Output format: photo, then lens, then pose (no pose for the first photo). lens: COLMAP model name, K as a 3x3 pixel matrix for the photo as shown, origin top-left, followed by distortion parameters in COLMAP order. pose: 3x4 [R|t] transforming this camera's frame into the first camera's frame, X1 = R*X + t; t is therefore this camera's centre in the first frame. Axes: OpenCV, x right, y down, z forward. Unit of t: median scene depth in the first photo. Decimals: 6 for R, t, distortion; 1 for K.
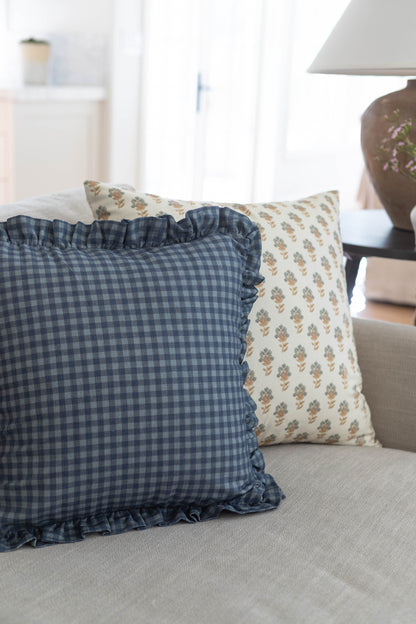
lens RADIAL K [[934.1, 0, 206.7], [0, 934.1, 329.4], [0, 0, 1]] dist [0.006644, 0.000000]
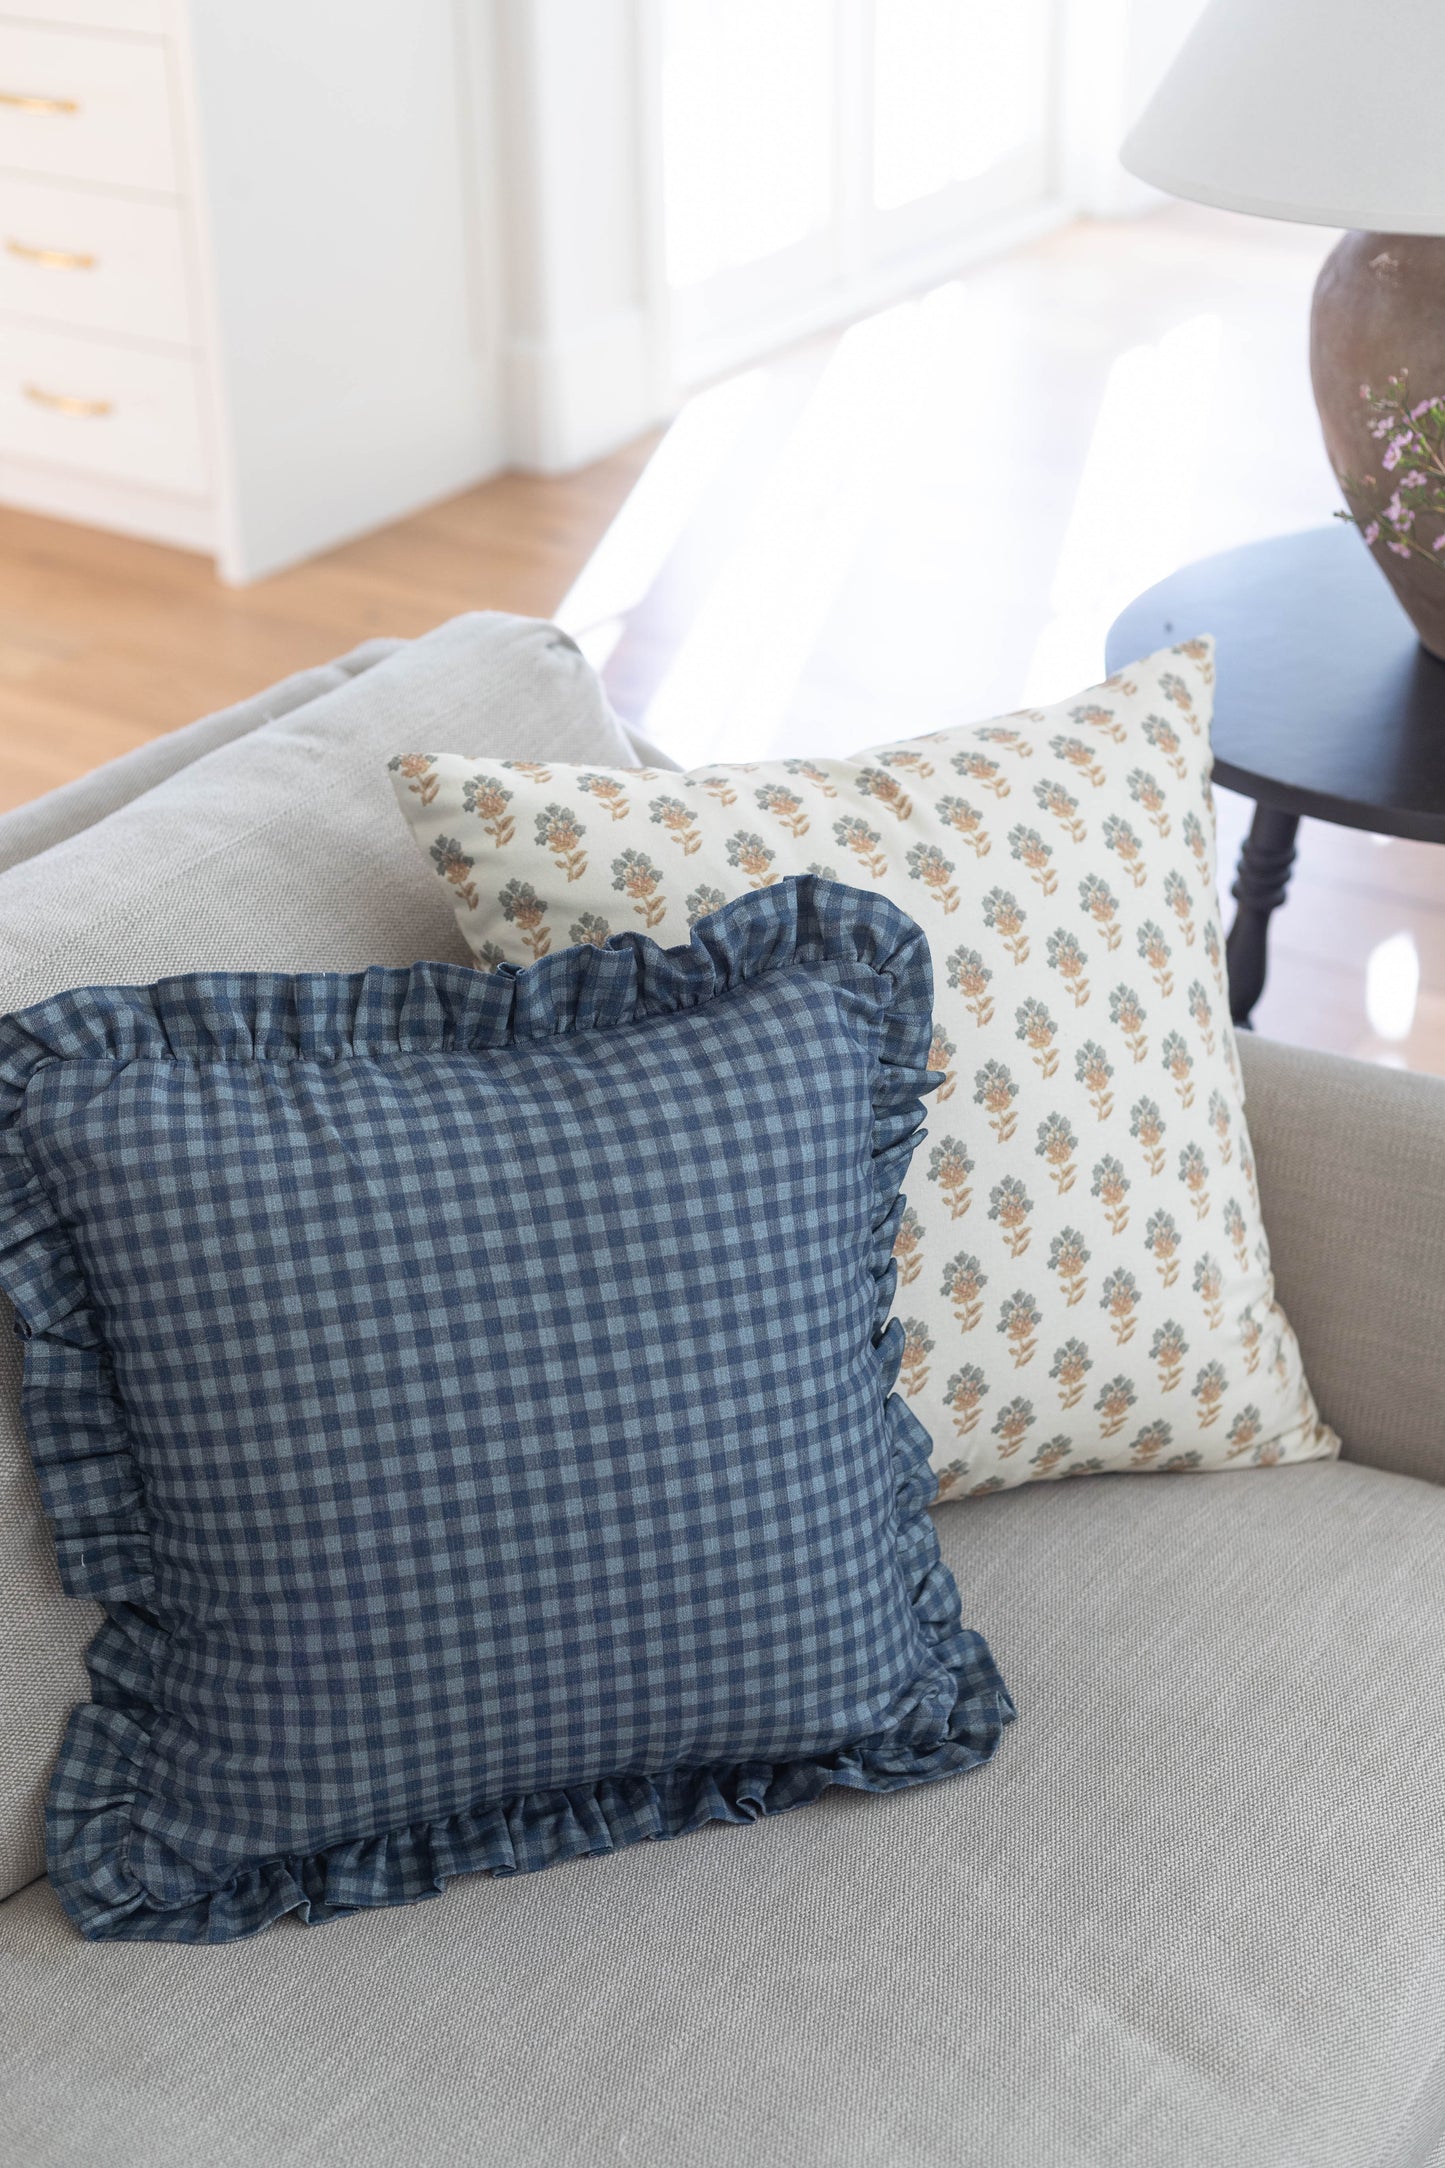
lens RADIAL K [[3245.4, 0, 719.5], [0, 3245.4, 1101.1], [0, 0, 1]] dist [0.006644, 0.000000]
pose [[0.996253, -0.025792, -0.082547, 0.084796], [0.045384, 0.968423, 0.245148, -0.364439], [0.073618, -0.247976, 0.965965, -0.124499]]
